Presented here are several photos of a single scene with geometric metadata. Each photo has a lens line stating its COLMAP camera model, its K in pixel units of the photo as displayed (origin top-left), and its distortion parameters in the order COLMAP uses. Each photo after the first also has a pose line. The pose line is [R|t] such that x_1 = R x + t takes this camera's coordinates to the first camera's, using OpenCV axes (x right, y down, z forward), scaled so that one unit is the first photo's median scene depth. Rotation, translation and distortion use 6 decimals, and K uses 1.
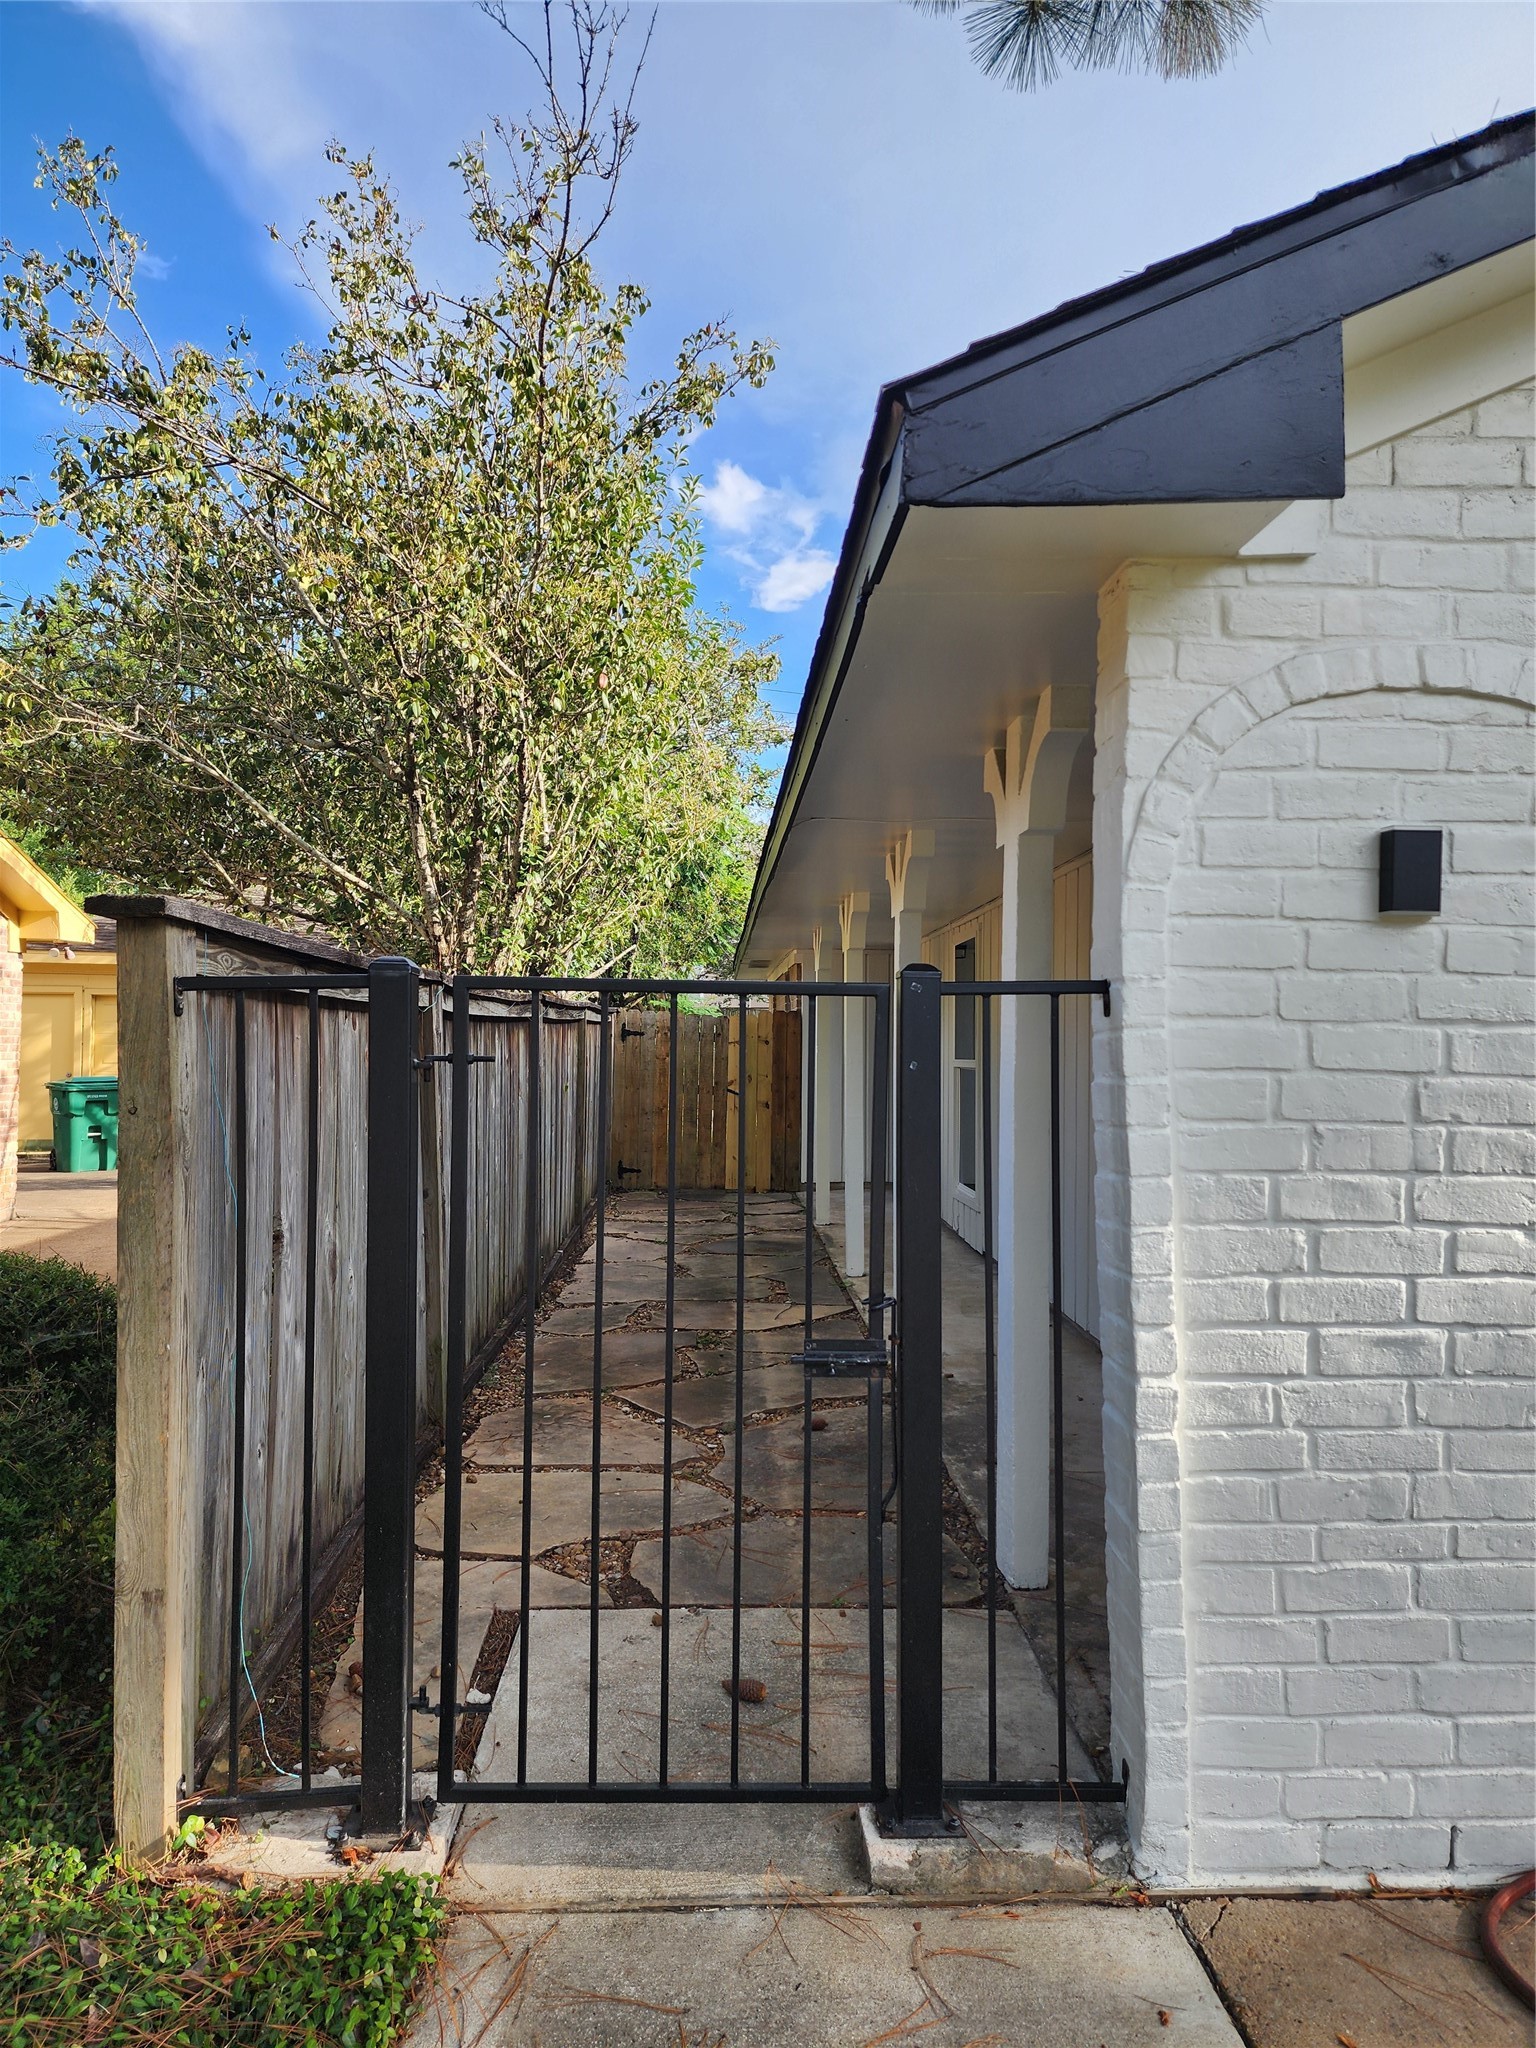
lens RADIAL K [[1347.7, 0, 761.3], [0, 1347.7, 1024.1], [0, 0, 1]] dist [0.127846, -0.134561]
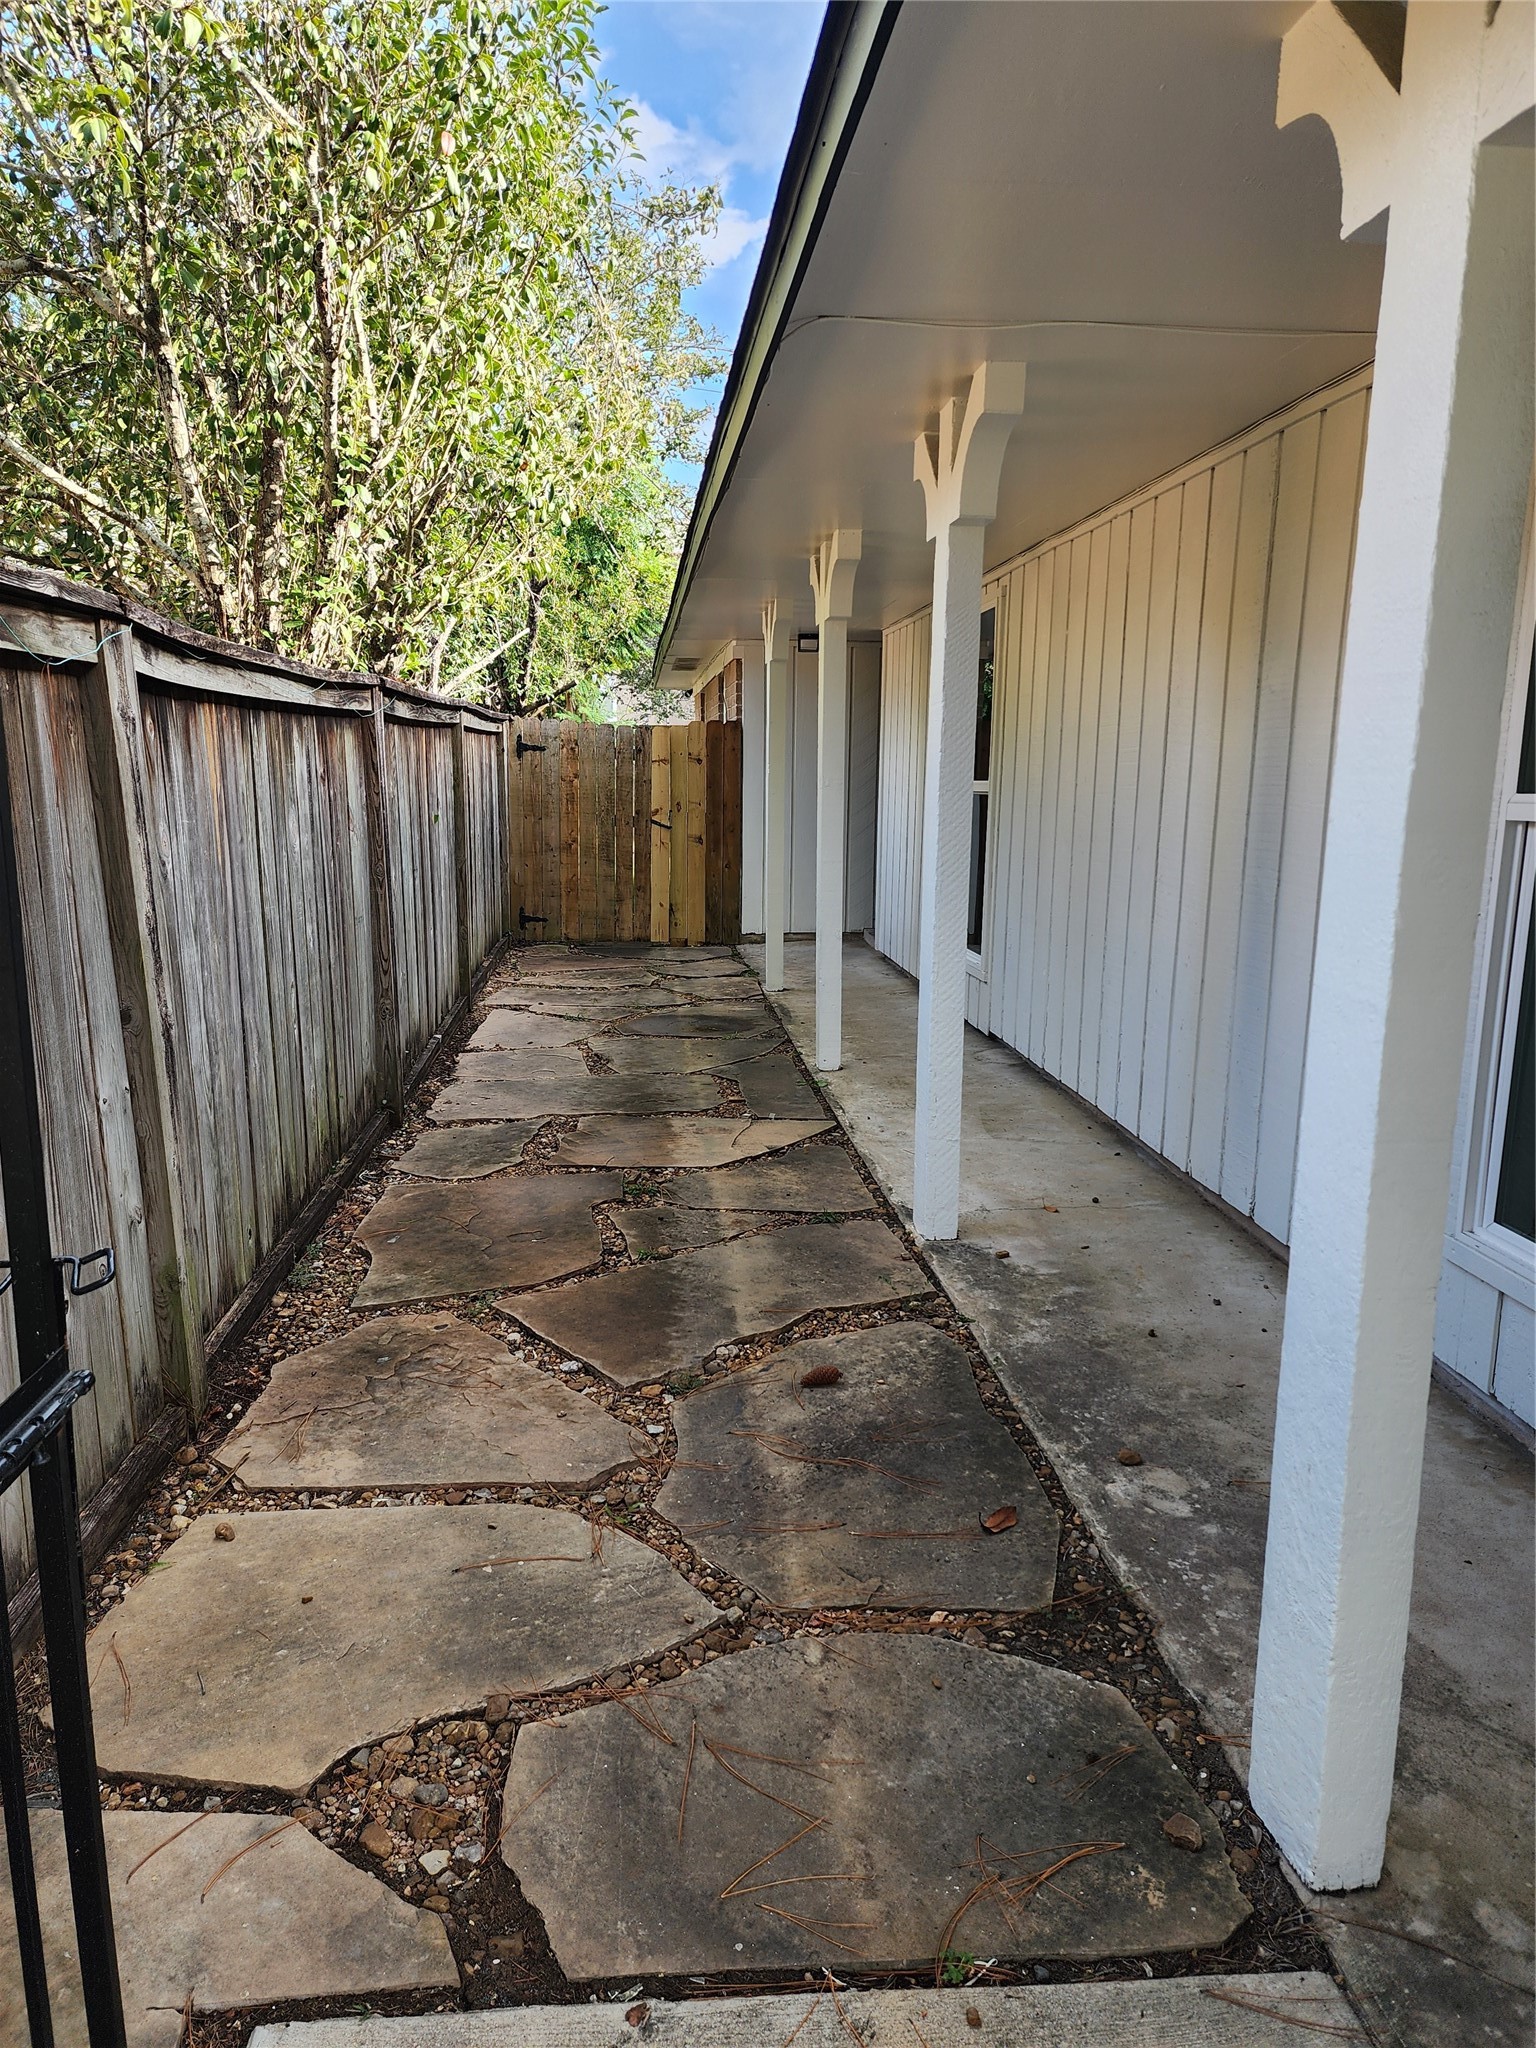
lens RADIAL K [[1347.7, 0, 761.3], [0, 1347.7, 1024.1], [0, 0, 1]] dist [0.127846, -0.134561]
pose [[0.998129, -0.008560, 0.060545, -0.014817], [-0.003662, 0.980007, 0.198931, 0.010204], [-0.061037, -0.198781, 0.978141, 0.271536]]
